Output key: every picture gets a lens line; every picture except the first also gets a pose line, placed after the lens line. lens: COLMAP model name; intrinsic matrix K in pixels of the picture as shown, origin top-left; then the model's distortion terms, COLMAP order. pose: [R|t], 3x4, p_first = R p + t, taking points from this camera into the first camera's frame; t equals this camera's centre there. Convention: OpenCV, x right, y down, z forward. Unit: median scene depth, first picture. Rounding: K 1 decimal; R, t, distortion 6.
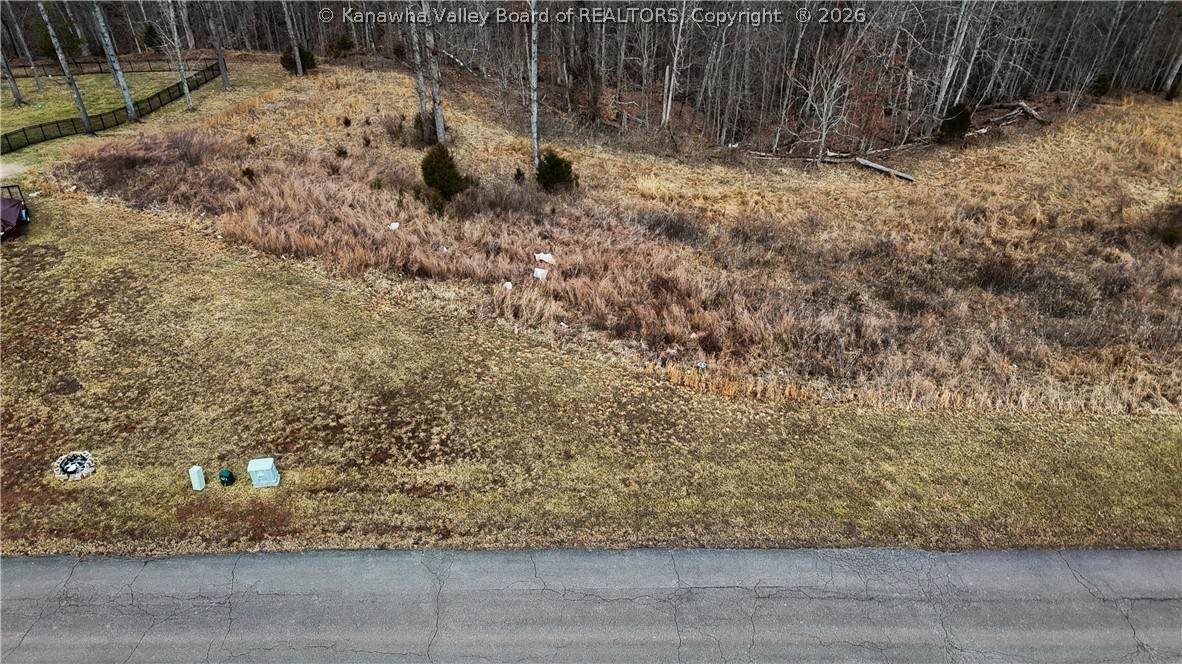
lens RADIAL K [[875.5, 0, 593.7], [0, 875.5, 336.4], [0, 0, 1]] dist [0.073372, -0.071267]
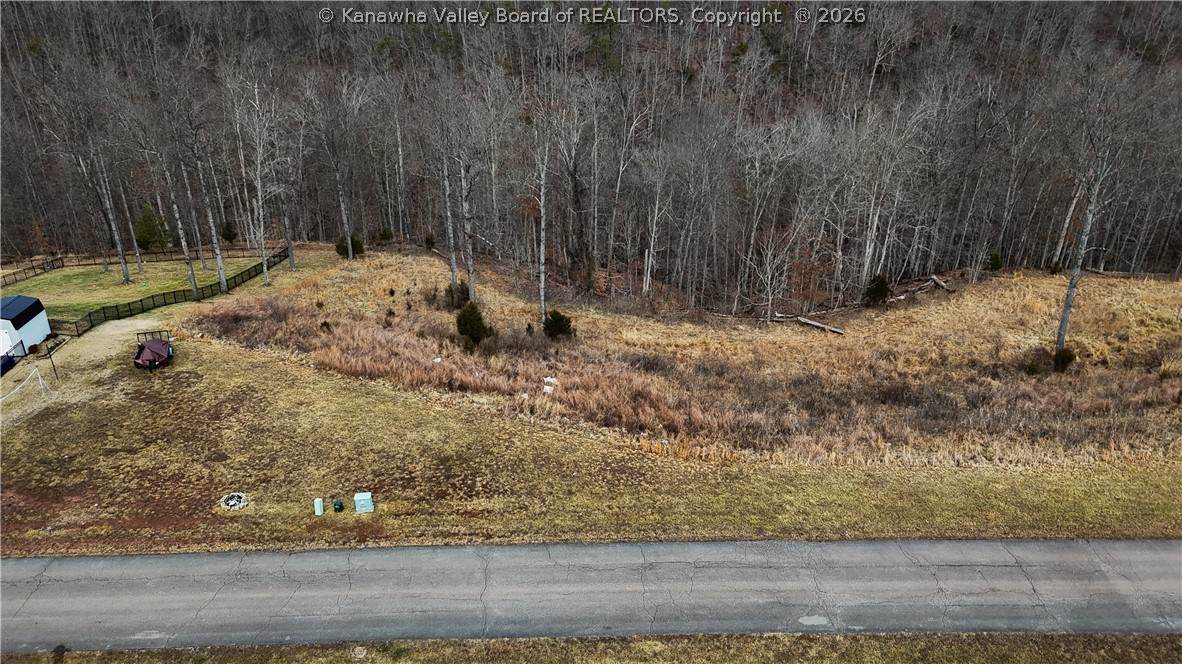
lens RADIAL K [[875.5, 0, 594.2], [0, 875.5, 331.9], [0, 0, 1]] dist [0.073372, -0.071267]
pose [[0.999959, -0.007465, 0.005080, 0.003782], [0.008379, 0.976801, -0.213984, 0.149704], [-0.003365, 0.214018, 0.976824, -0.383652]]
